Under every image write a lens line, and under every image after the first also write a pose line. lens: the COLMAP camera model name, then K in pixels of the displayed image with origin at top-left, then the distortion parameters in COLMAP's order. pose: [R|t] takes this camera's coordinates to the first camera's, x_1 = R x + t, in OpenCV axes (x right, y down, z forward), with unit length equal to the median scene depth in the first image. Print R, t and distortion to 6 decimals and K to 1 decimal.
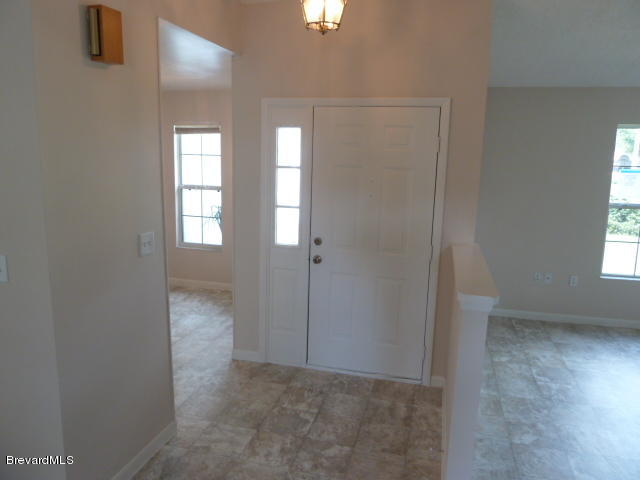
lens RADIAL K [[485.4, 0, 318.9], [0, 485.4, 230.2], [0, 0, 1]] dist [-0.038447, 0.024497]
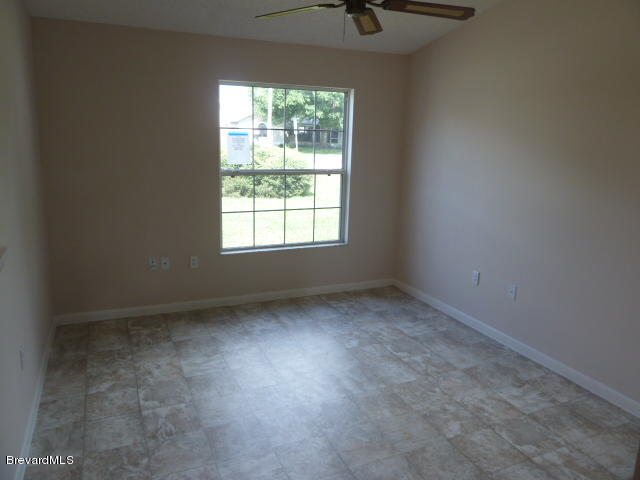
lens RADIAL K [[485.4, 0, 321.4], [0, 485.4, 229.6], [0, 0, 1]] dist [-0.038447, 0.024497]
pose [[0.781439, -0.117975, 0.612728, 0.205852], [0.079317, 0.992779, 0.089994, -0.014599], [-0.618921, -0.021726, 0.785153, 0.197421]]
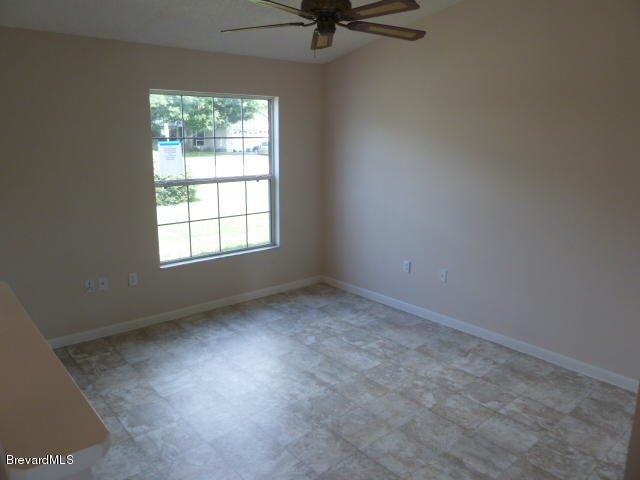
lens RADIAL K [[485.4, 0, 325.2], [0, 485.4, 228.7], [0, 0, 1]] dist [-0.038447, 0.024497]
pose [[0.570129, -0.169372, 0.803907, 0.072774], [0.127549, 0.984902, 0.117047, -0.040069], [-0.811594, 0.035806, 0.583124, 0.278087]]
